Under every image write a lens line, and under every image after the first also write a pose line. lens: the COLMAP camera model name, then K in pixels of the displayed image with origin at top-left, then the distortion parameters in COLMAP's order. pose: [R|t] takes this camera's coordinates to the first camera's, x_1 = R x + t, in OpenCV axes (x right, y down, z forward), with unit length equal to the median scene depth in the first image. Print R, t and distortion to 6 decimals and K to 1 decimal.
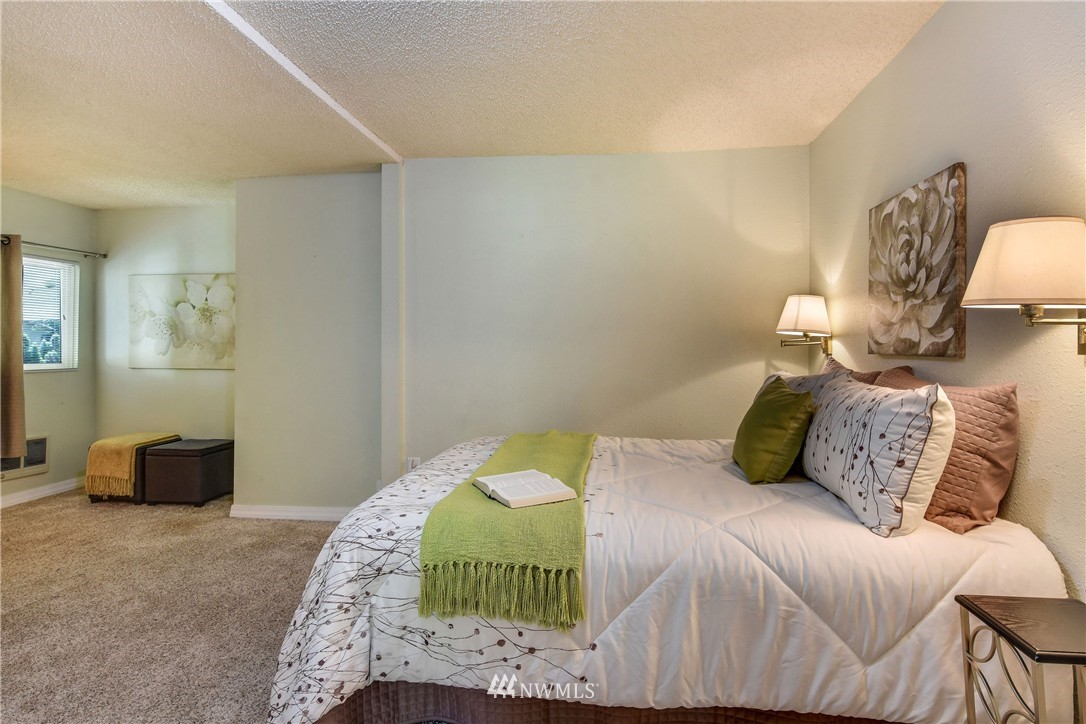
lens RADIAL K [[529.9, 0, 539.9], [0, 529.9, 358.0], [0, 0, 1]] dist [0.002523, -0.000334]
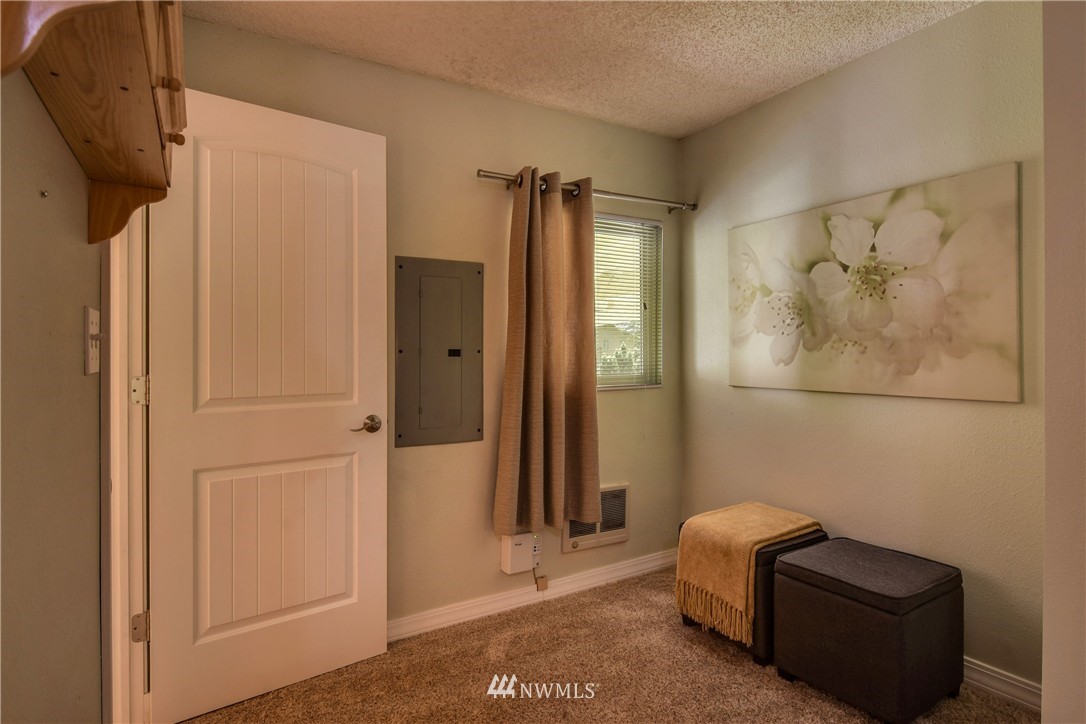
lens RADIAL K [[535.8, 0, 544.0], [0, 535.8, 352.1], [0, 0, 1]] dist [-0.000127, -0.000951]
pose [[0.617940, -0.012806, -0.786121, -0.483464], [-0.003063, 0.999821, -0.018695, -0.008454], [0.786219, 0.013961, 0.617790, 0.525762]]
